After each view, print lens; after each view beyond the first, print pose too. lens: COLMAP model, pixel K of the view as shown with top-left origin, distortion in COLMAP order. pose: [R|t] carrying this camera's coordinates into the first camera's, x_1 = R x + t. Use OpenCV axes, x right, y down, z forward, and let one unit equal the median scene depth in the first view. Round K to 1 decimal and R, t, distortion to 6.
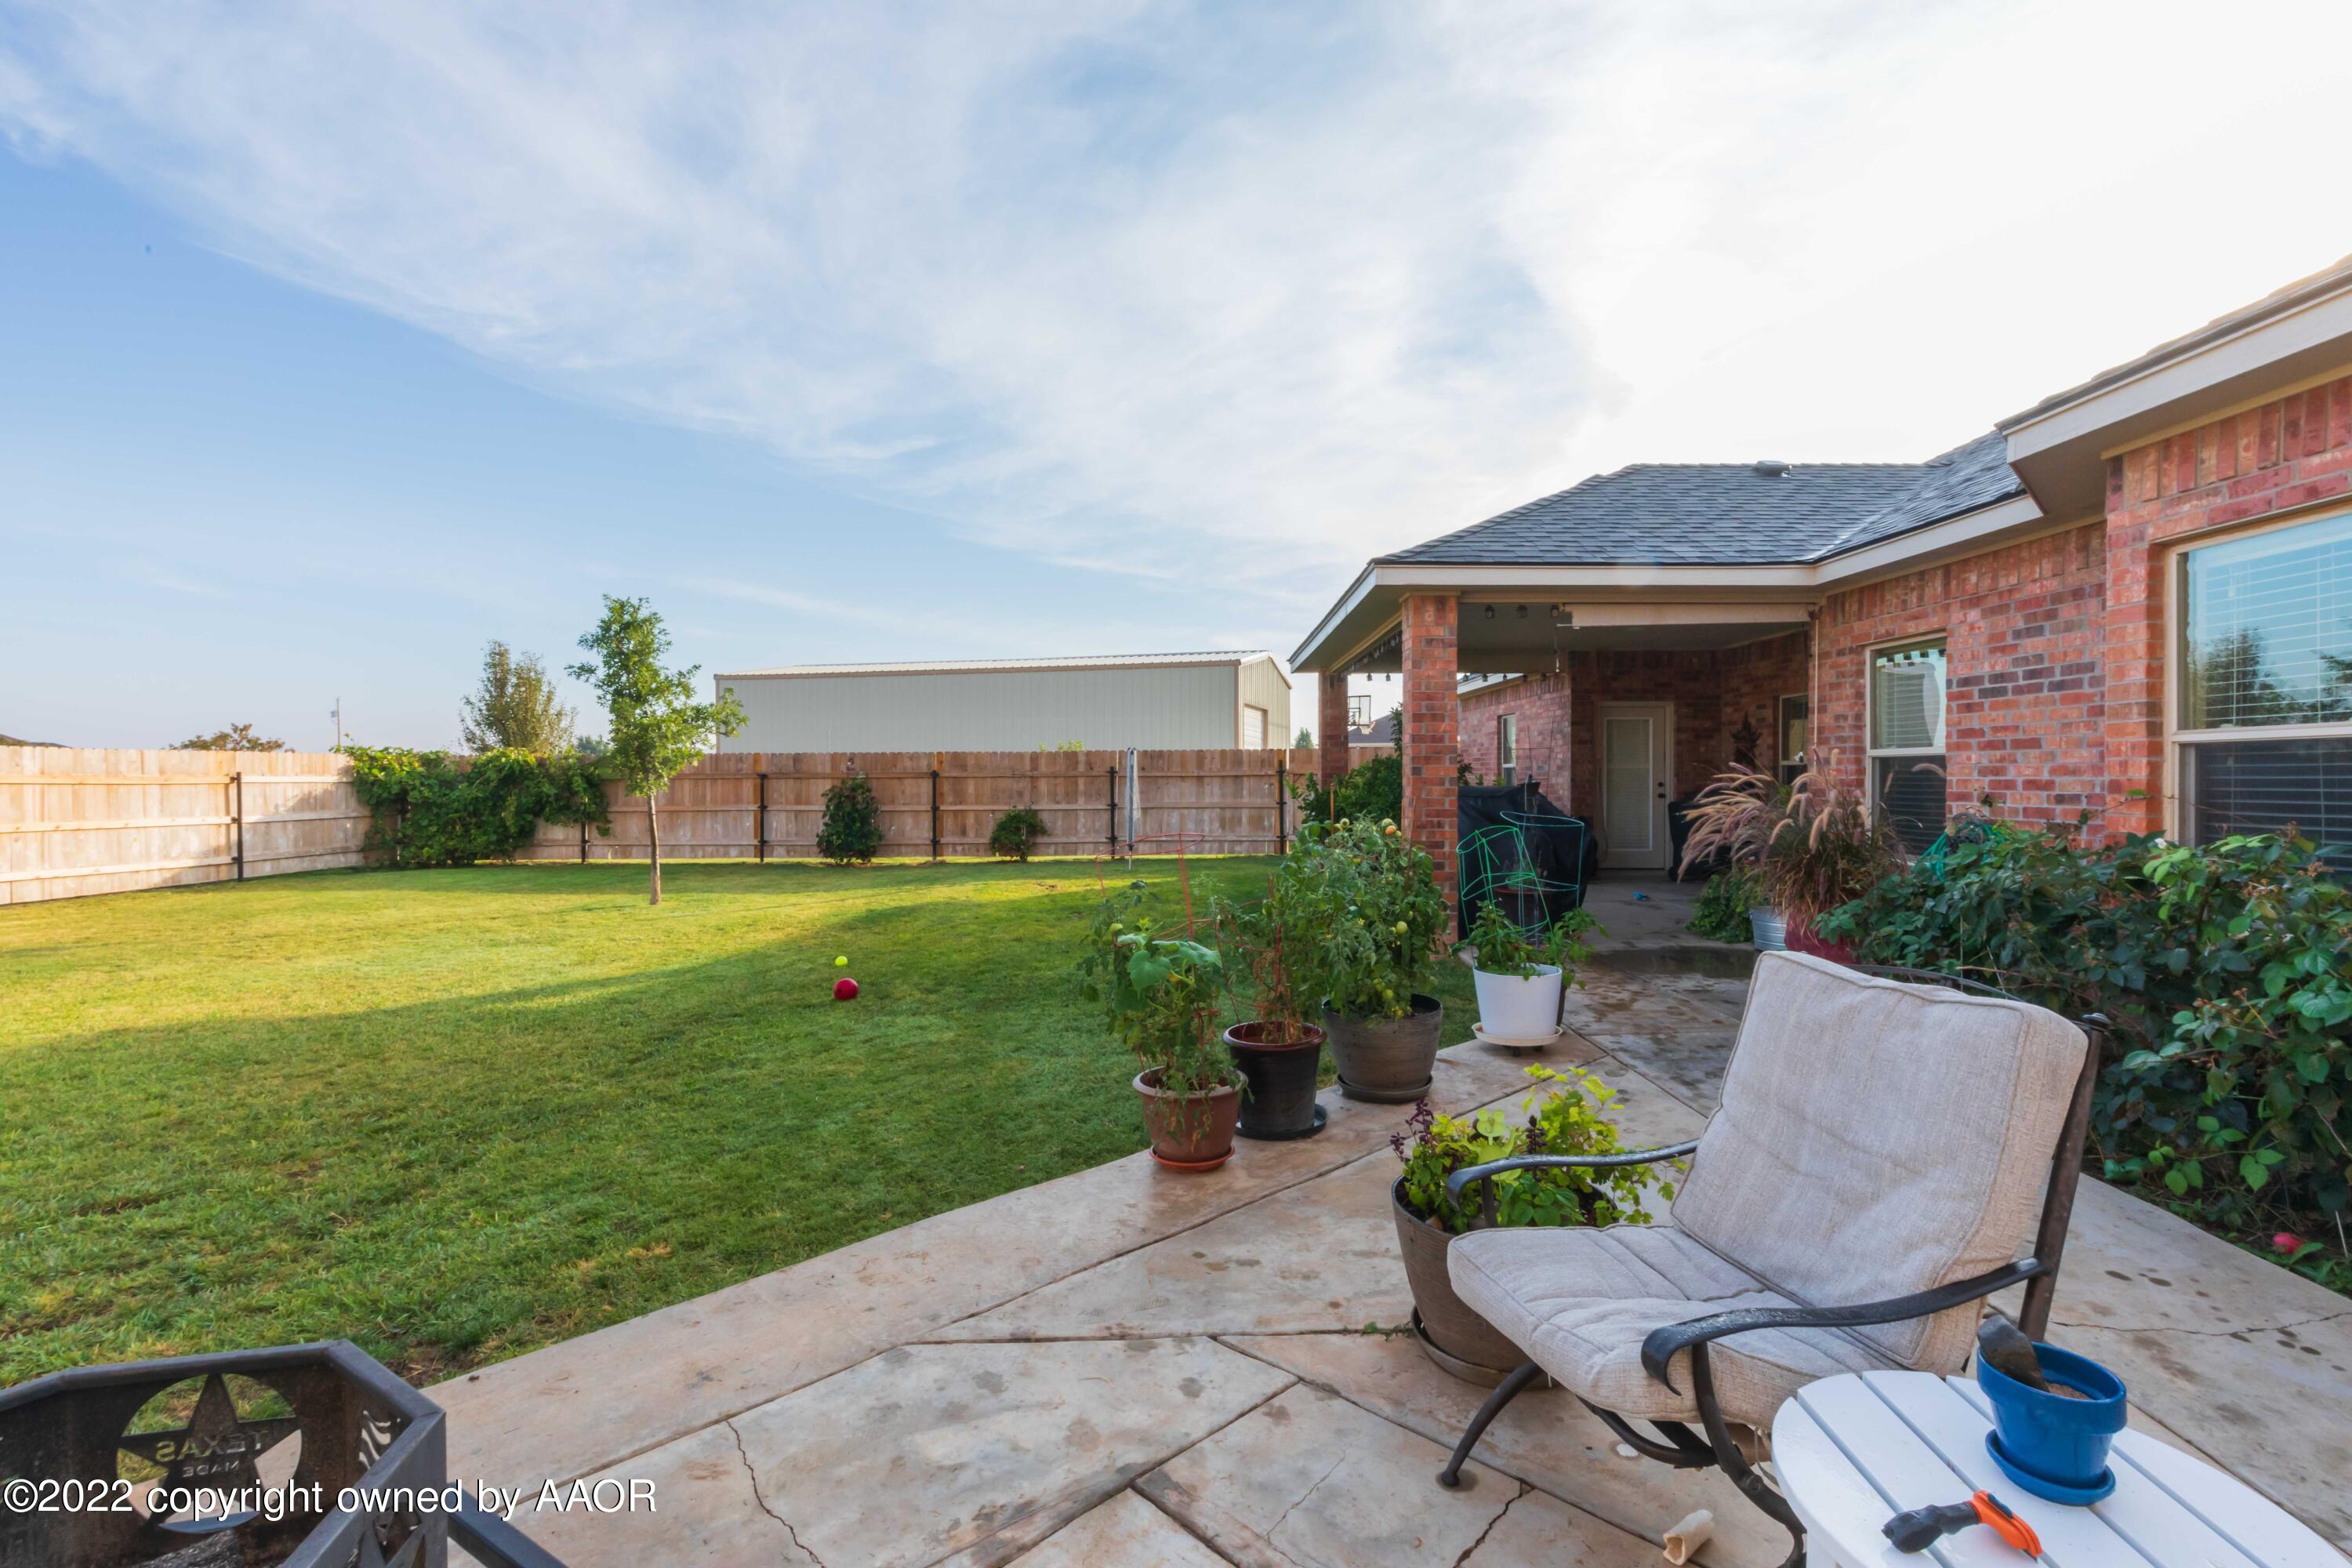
lens RADIAL K [[1070.6, 0, 1187.6], [0, 1070.6, 779.1], [0, 0, 1]] dist [0.000834, -0.000155]
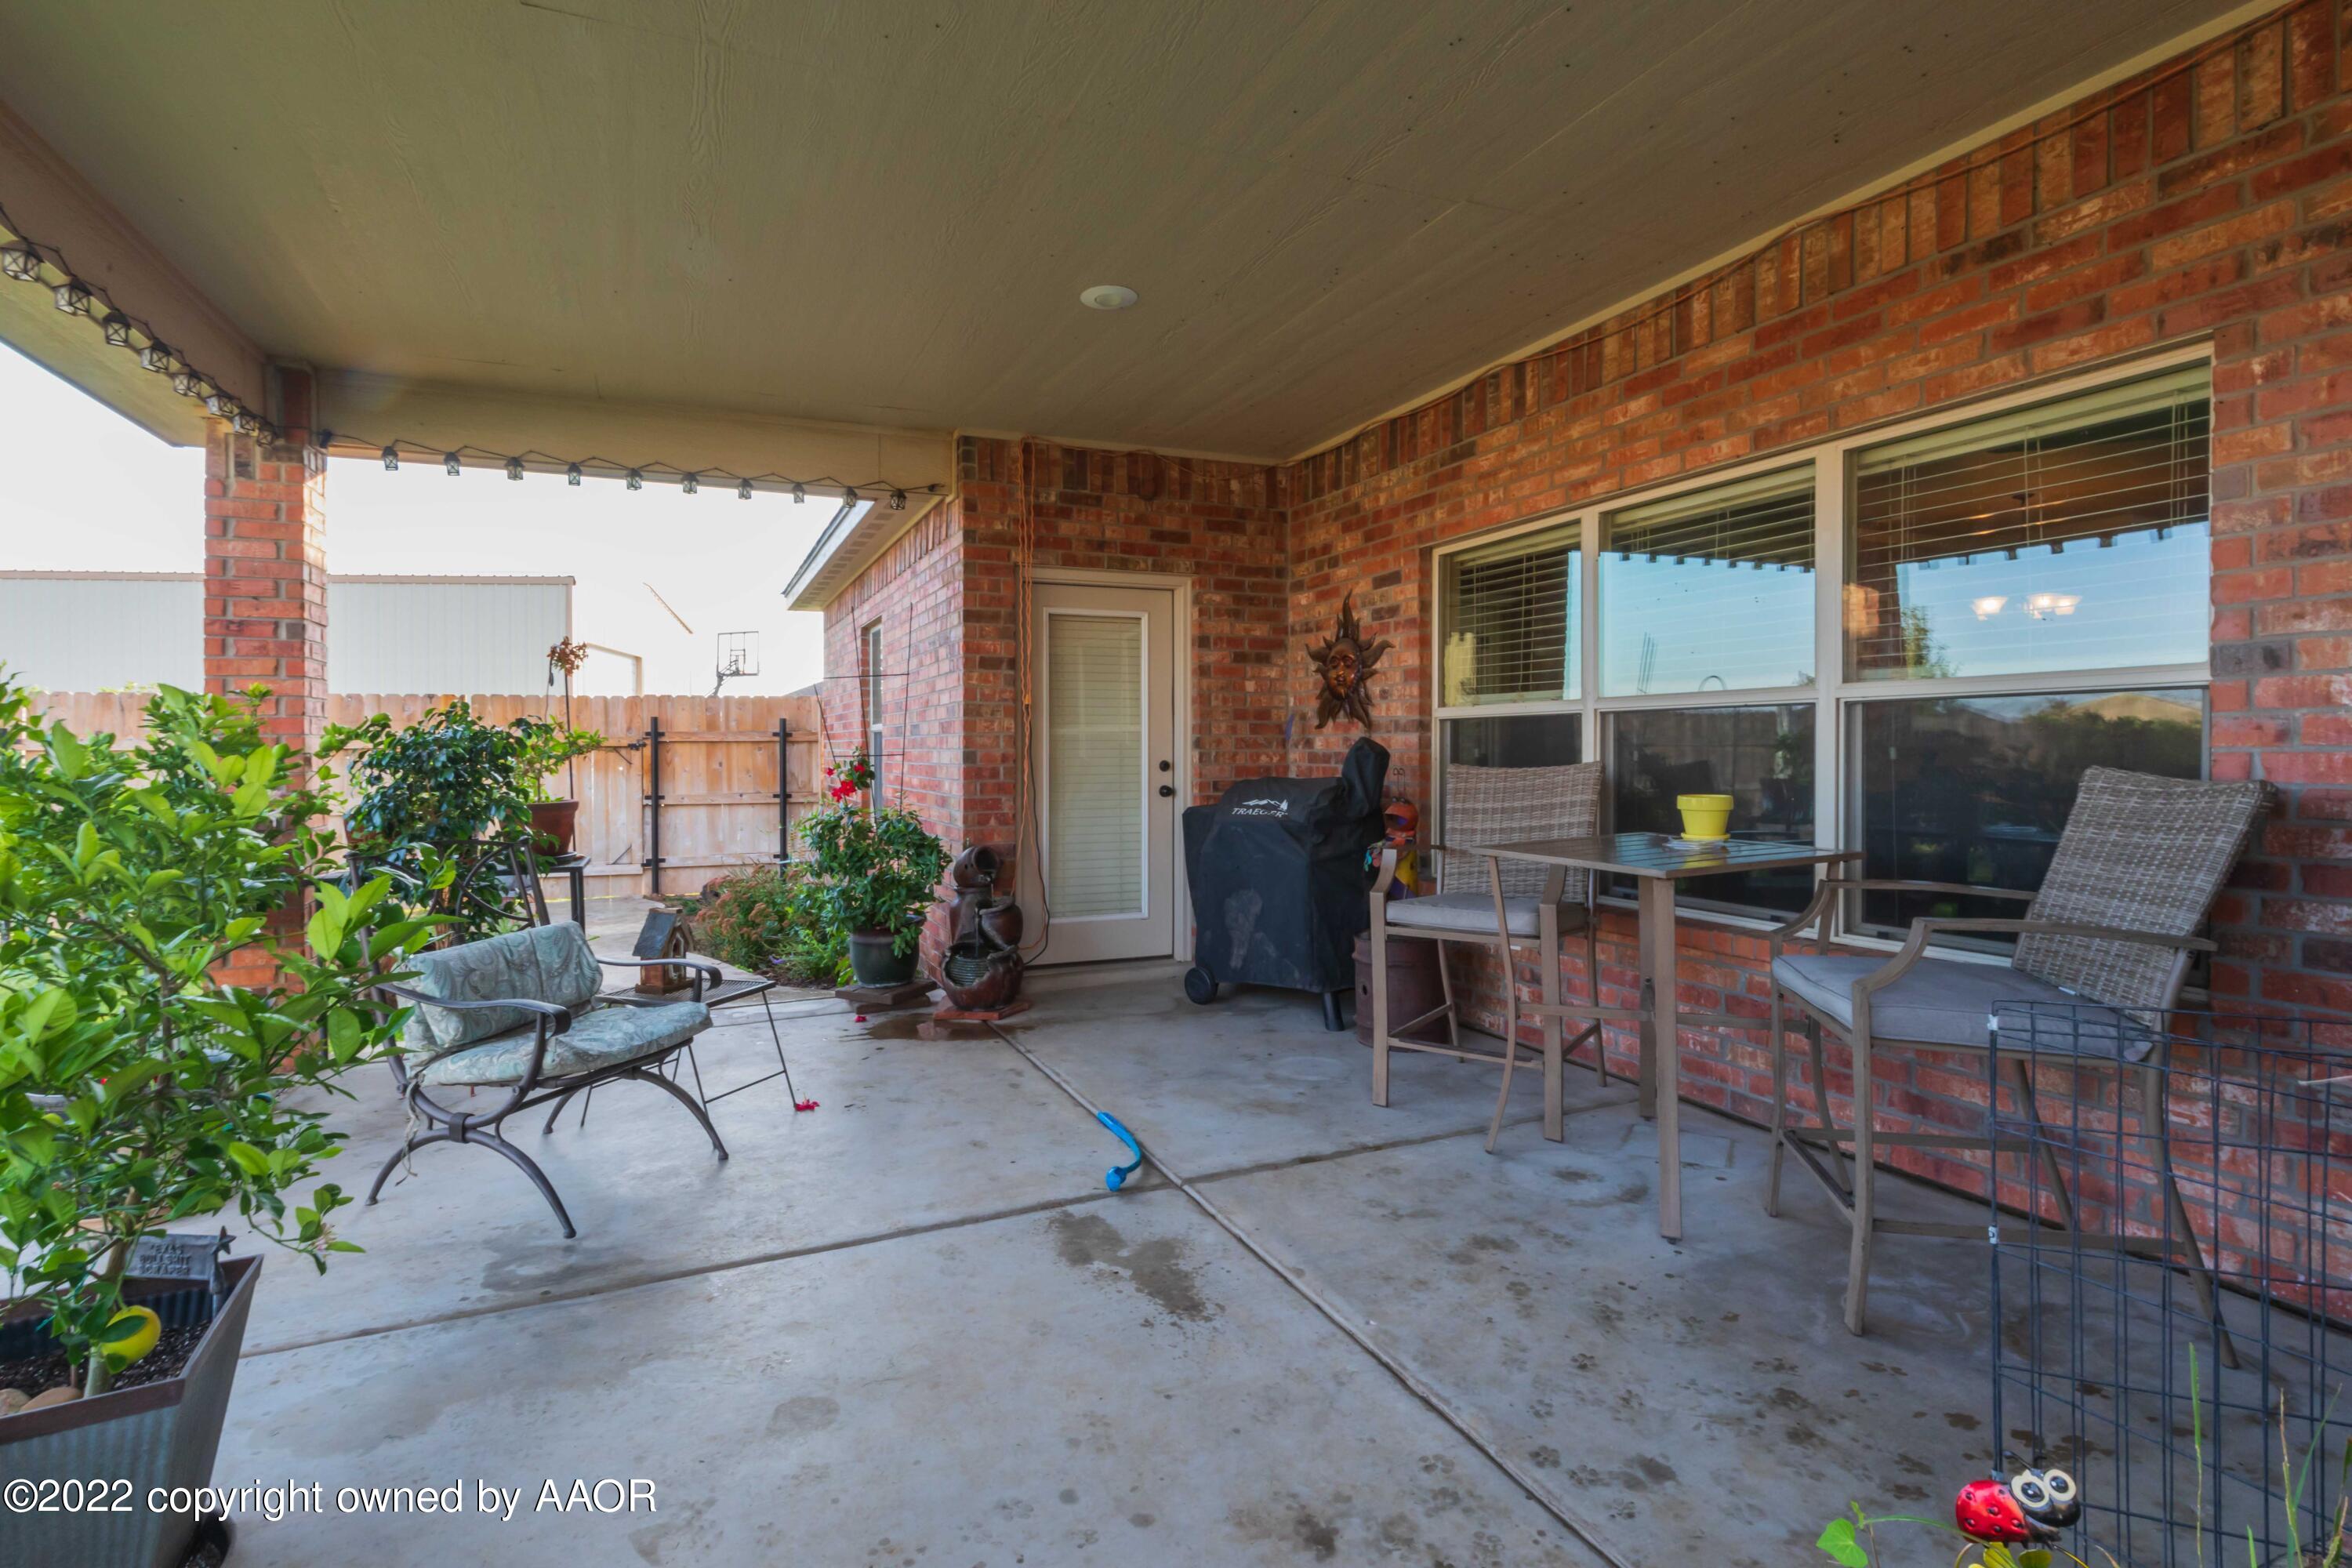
lens RADIAL K [[1070.6, 0, 1187.6], [0, 1070.6, 779.1], [0, 0, 1]] dist [0.000834, -0.000155]
pose [[0.899396, -0.013180, 0.436935, 0.121259], [0.003024, 0.999709, 0.023933, -0.000017], [-0.437124, -0.020204, 0.899174, 0.282225]]
